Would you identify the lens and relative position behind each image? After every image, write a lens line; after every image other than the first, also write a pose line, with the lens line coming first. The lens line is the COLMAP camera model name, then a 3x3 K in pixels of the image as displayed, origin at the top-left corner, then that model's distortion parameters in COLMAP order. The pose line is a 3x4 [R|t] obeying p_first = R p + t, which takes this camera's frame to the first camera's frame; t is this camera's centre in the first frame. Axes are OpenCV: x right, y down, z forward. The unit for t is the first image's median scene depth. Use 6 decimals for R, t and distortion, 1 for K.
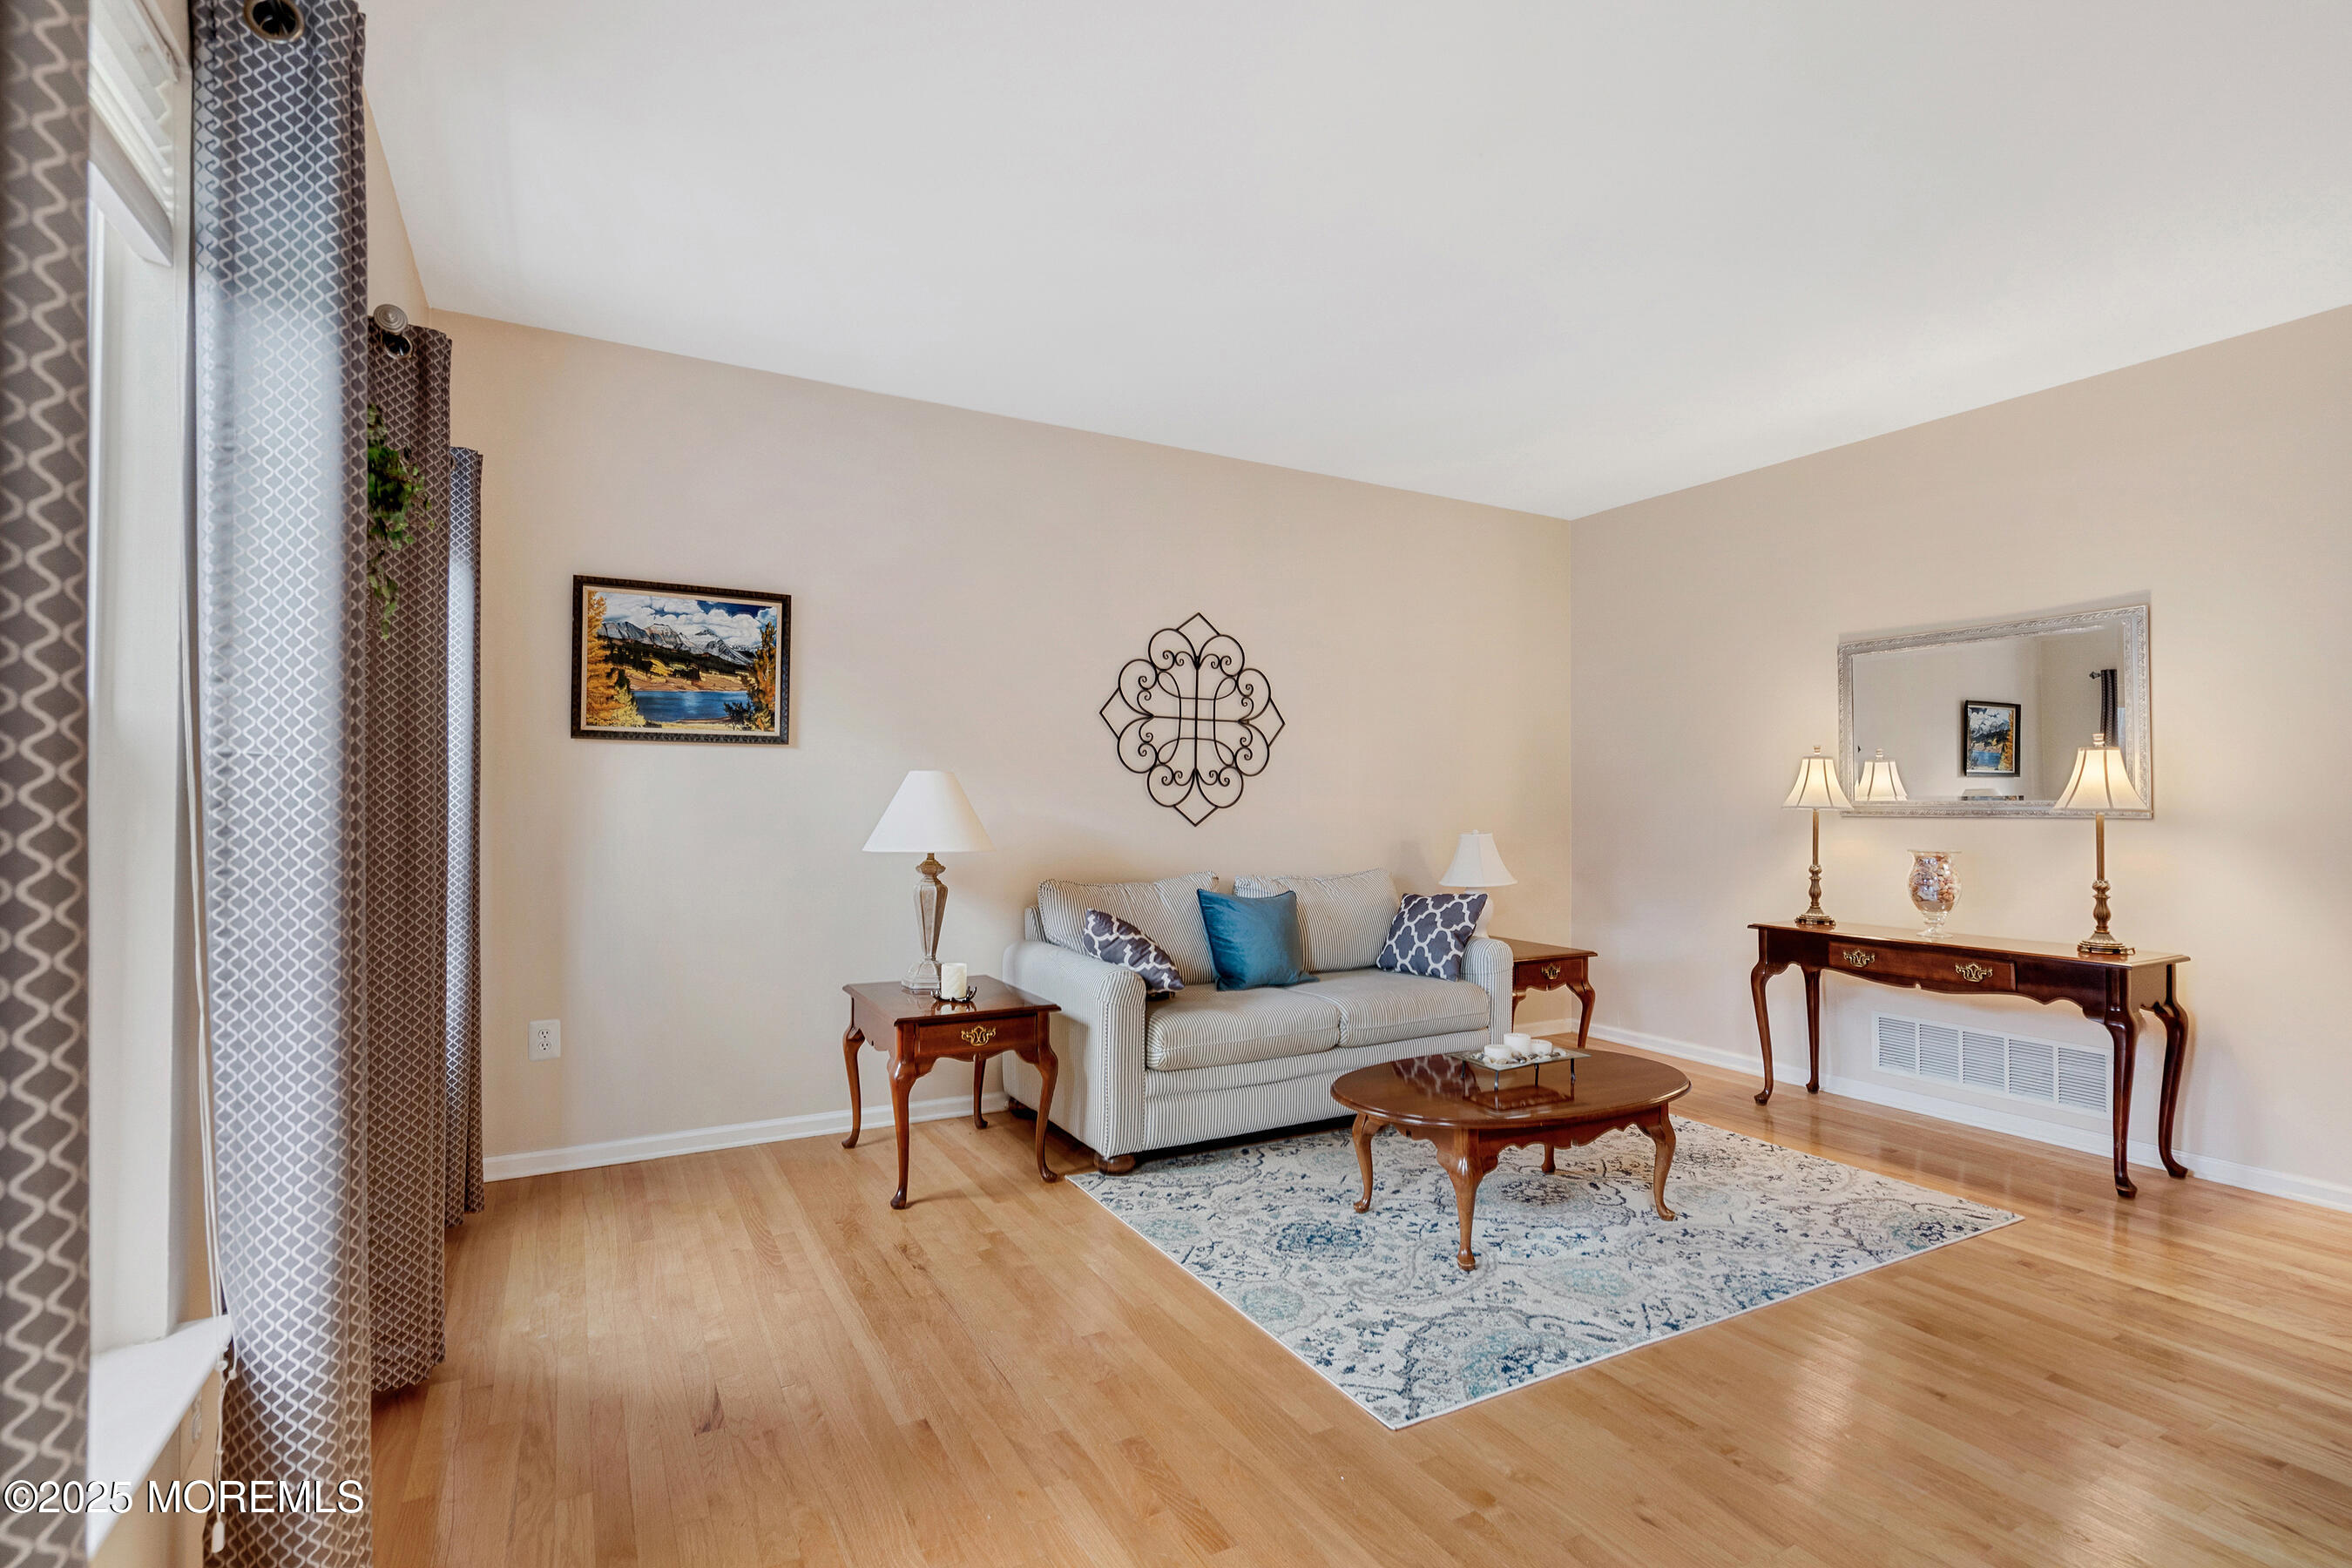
lens RADIAL K [[1081.1, 0, 1172.7], [0, 1081.1, 787.1], [0, 0, 1]] dist [-0.000099, 0.002111]
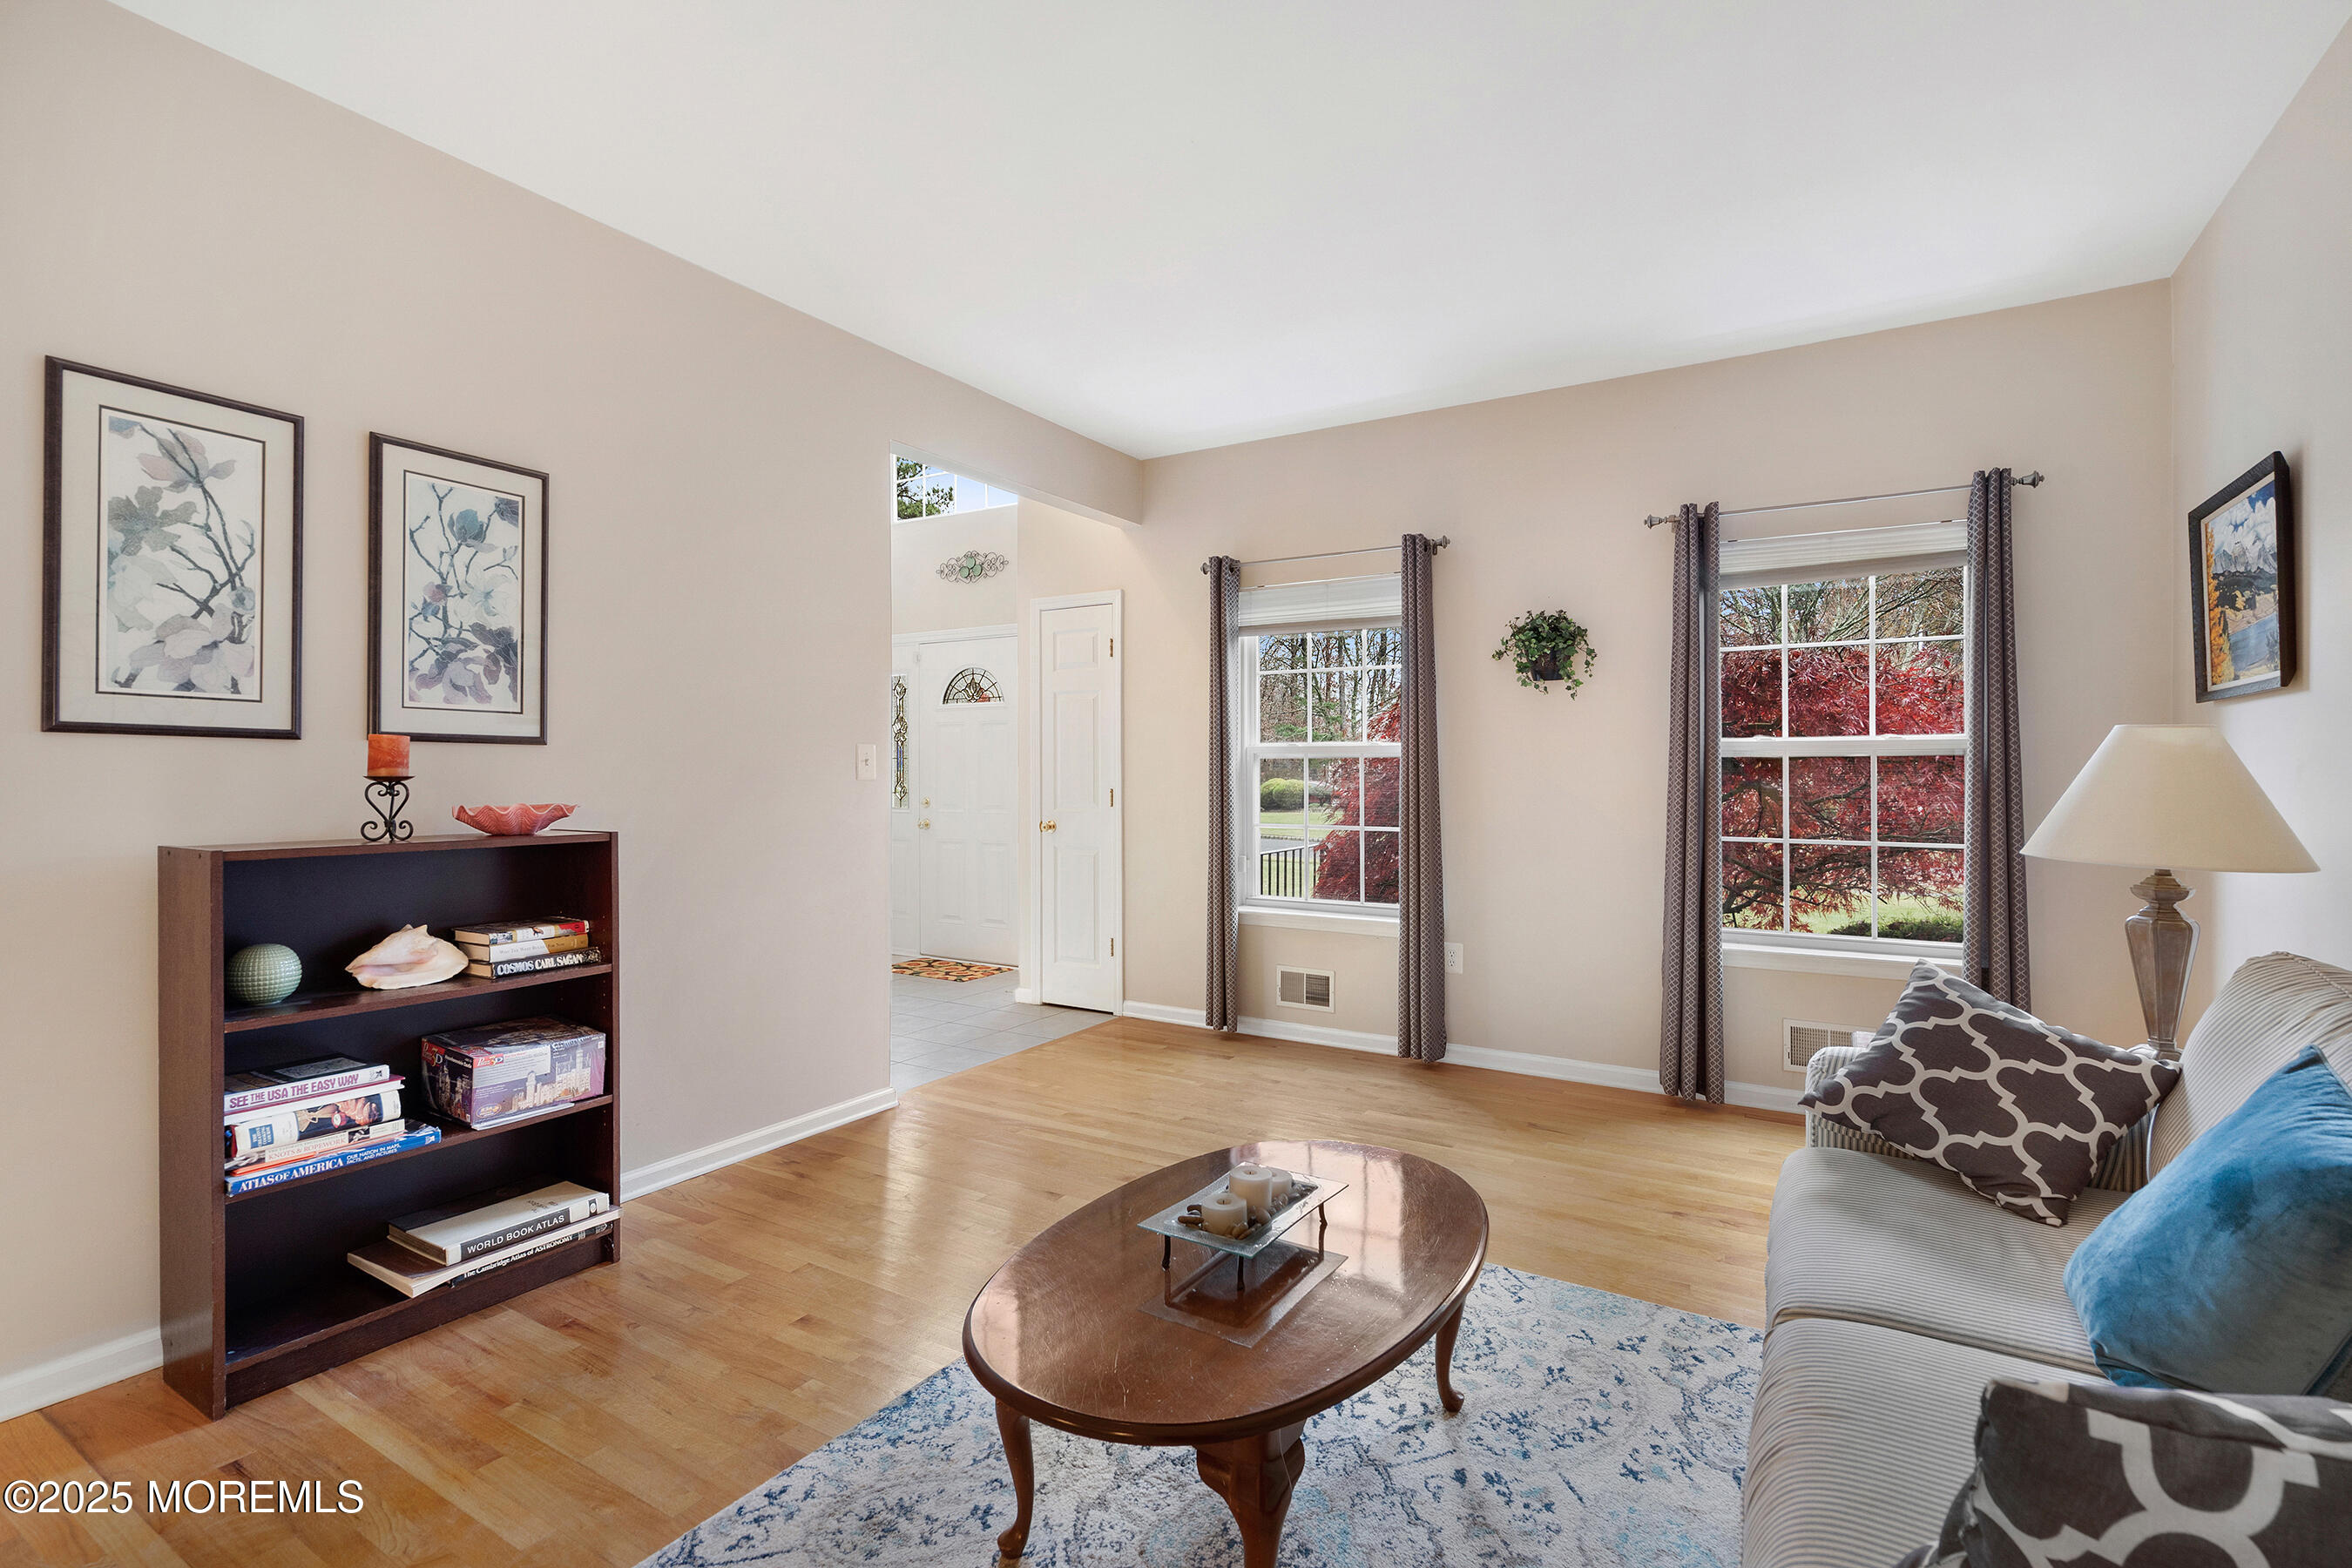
lens RADIAL K [[1081.1, 0, 1175.6], [0, 1081.1, 778.1], [0, 0, 1]] dist [-0.000099, 0.002111]
pose [[-0.869612, -0.004638, -0.493714, 0.640939], [0.001569, 0.999925, -0.012158, 0.021061], [0.493733, -0.011347, -0.869539, 1.484374]]
